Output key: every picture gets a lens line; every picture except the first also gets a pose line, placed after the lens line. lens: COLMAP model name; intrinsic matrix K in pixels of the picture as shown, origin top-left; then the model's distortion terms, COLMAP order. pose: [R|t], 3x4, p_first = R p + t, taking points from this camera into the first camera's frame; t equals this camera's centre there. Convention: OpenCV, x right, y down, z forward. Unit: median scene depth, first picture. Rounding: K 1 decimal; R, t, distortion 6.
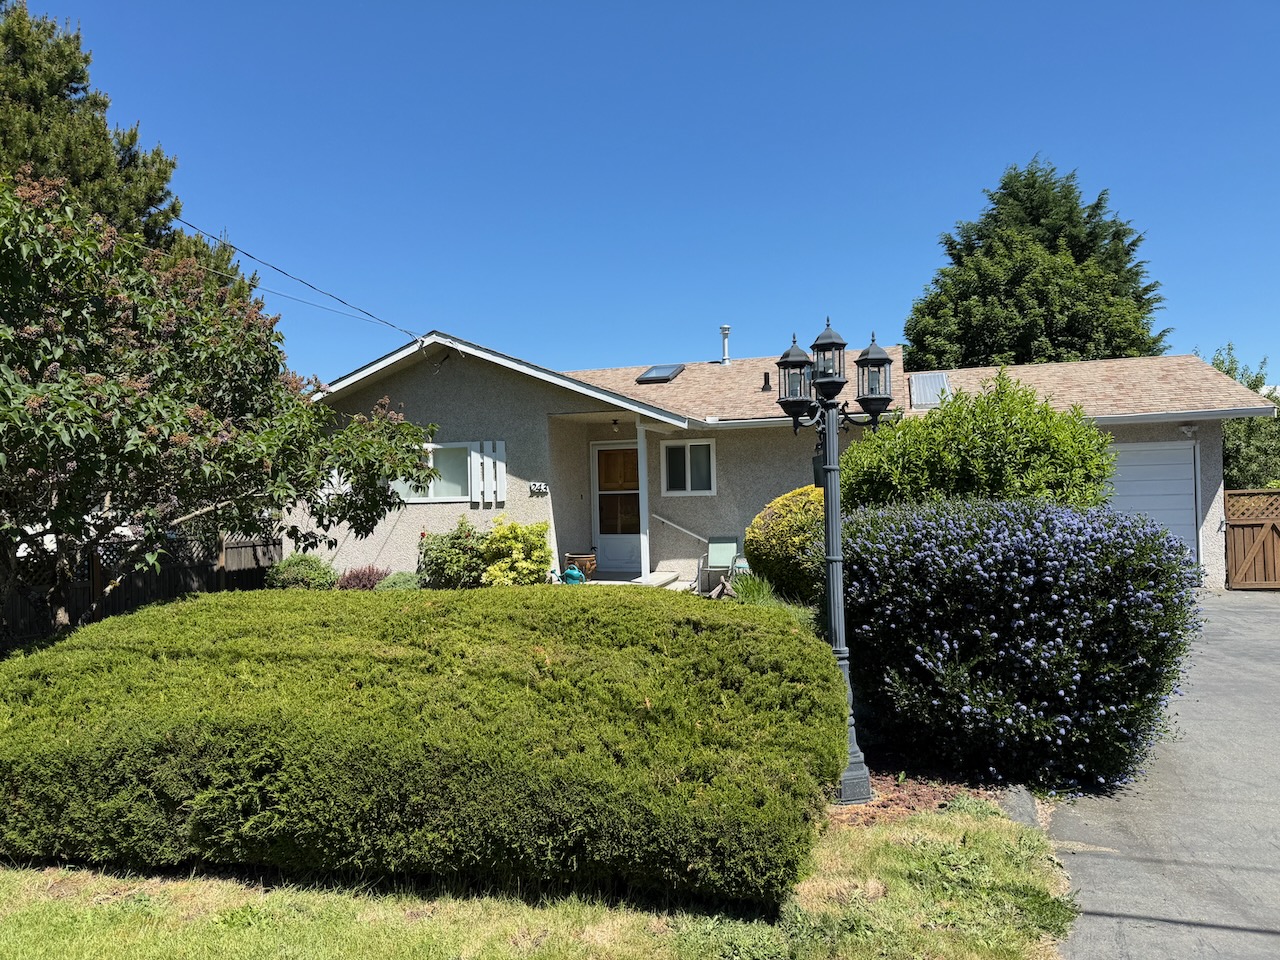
lens RADIAL K [[902.3, 0, 640.5], [0, 902.3, 482.7], [0, 0, 1]] dist [0.034501, -0.005740]
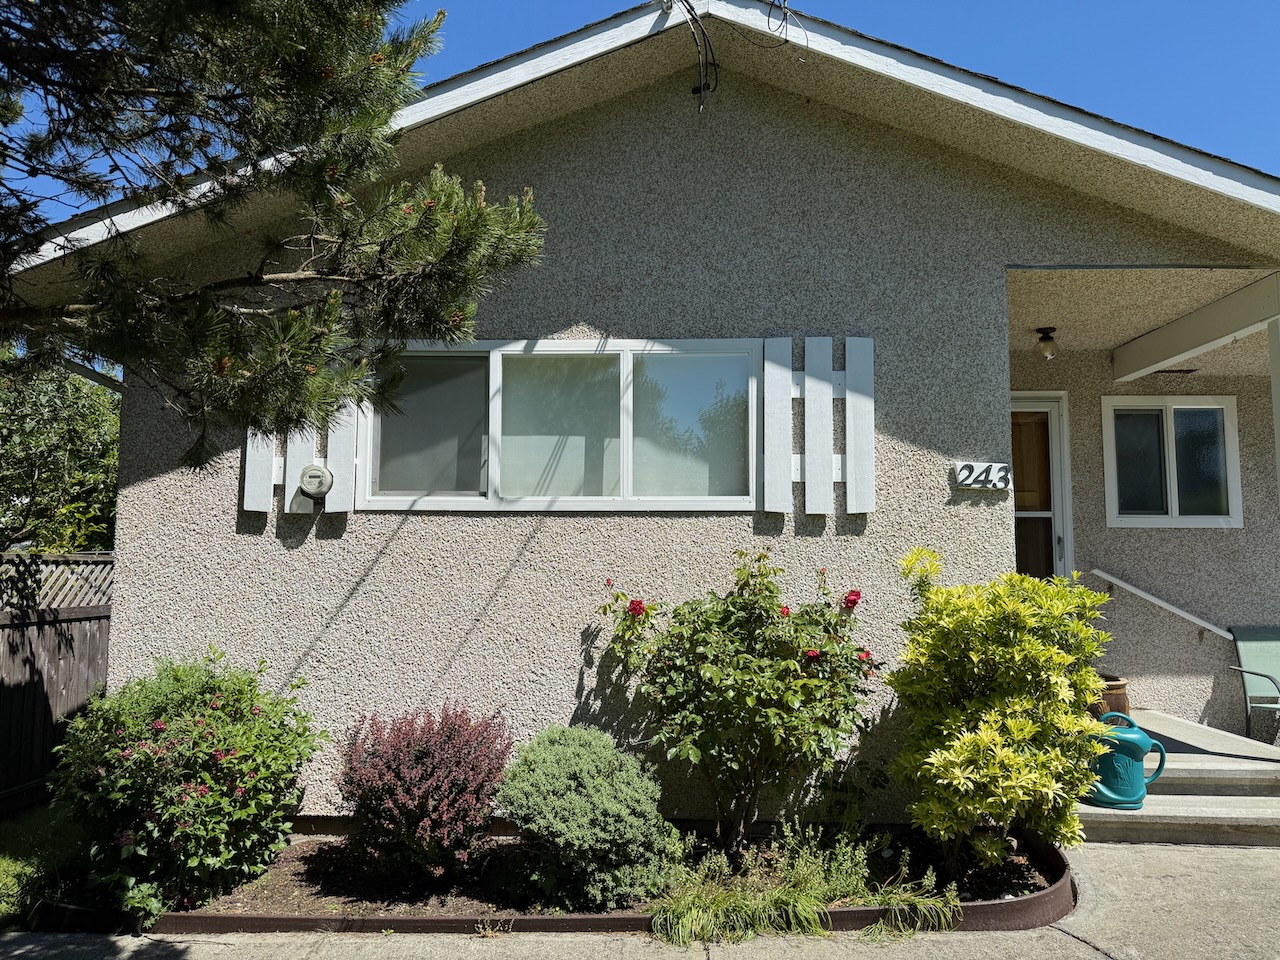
lens RADIAL K [[902.3, 0, 636.9], [0, 902.3, 479.4], [0, 0, 1]] dist [0.034501, -0.005740]
pose [[0.969461, 0.052523, 0.239555, -0.311954], [-0.033327, 0.995951, -0.083492, 0.038404], [-0.242971, 0.072959, 0.967286, 0.680428]]
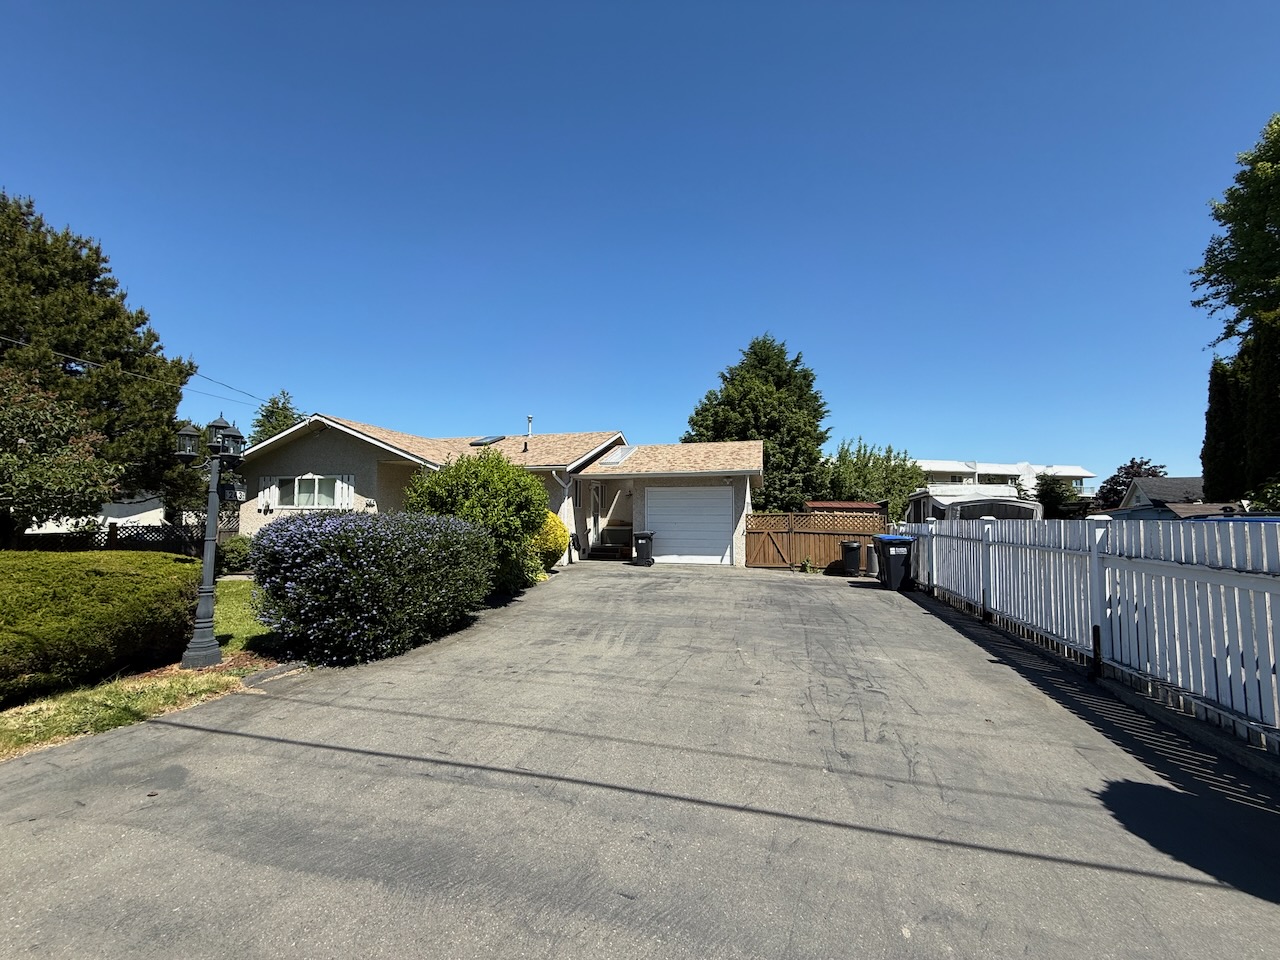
lens RADIAL K [[510.6, 0, 642.3], [0, 510.6, 478.8], [0, 0, 1]] dist [0.002977, 0.000050]
pose [[0.998594, 0.030036, 0.043678, 0.370455], [-0.027867, 0.998388, -0.049452, -0.004710], [-0.045093, 0.048166, 0.997821, -0.038001]]
